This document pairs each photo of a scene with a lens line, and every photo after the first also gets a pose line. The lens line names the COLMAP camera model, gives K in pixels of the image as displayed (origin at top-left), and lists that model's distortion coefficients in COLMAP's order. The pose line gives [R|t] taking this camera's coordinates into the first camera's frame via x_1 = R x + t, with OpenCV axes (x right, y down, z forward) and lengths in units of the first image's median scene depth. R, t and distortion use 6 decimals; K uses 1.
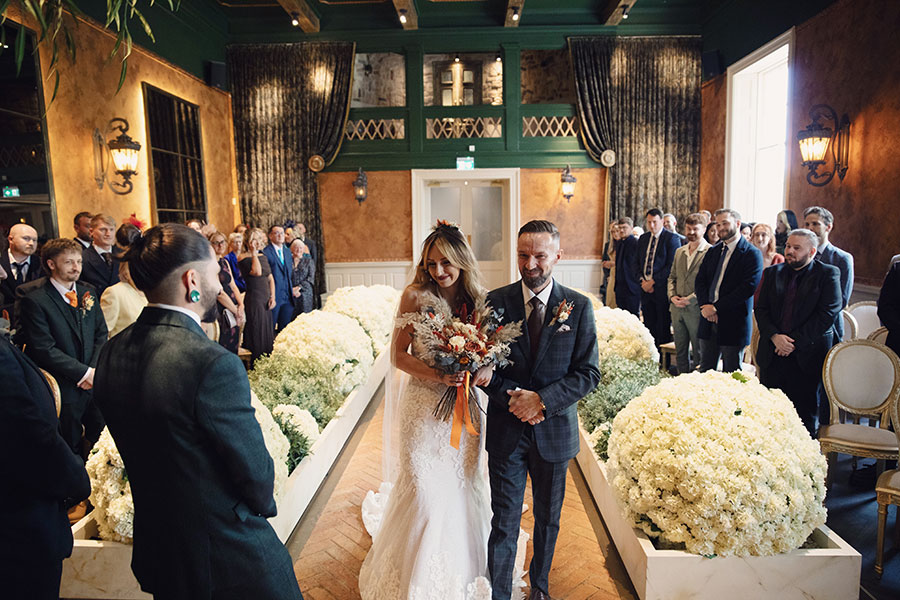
lens RADIAL K [[658.8, 0, 450.4], [0, 658.8, 303.1], [0, 0, 1]] dist [-0.074597, 0.016735]
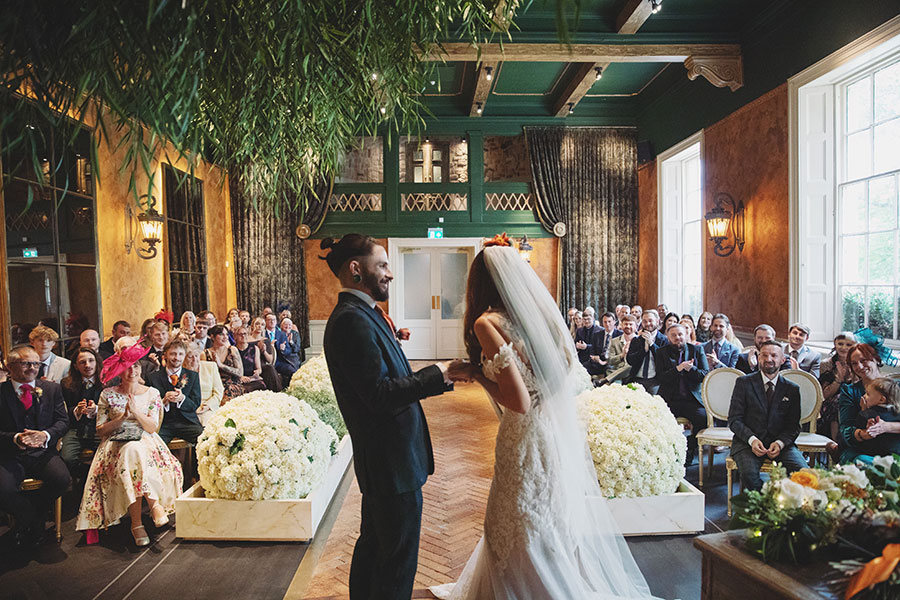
lens RADIAL K [[658.8, 0, 448.9], [0, 658.8, 294.5], [0, 0, 1]] dist [-0.074597, 0.016735]
pose [[0.998426, 0.004292, 0.055928, -0.018234], [0.001592, 0.994498, -0.104740, 0.013534], [-0.056070, 0.104665, 0.992926, -0.128613]]
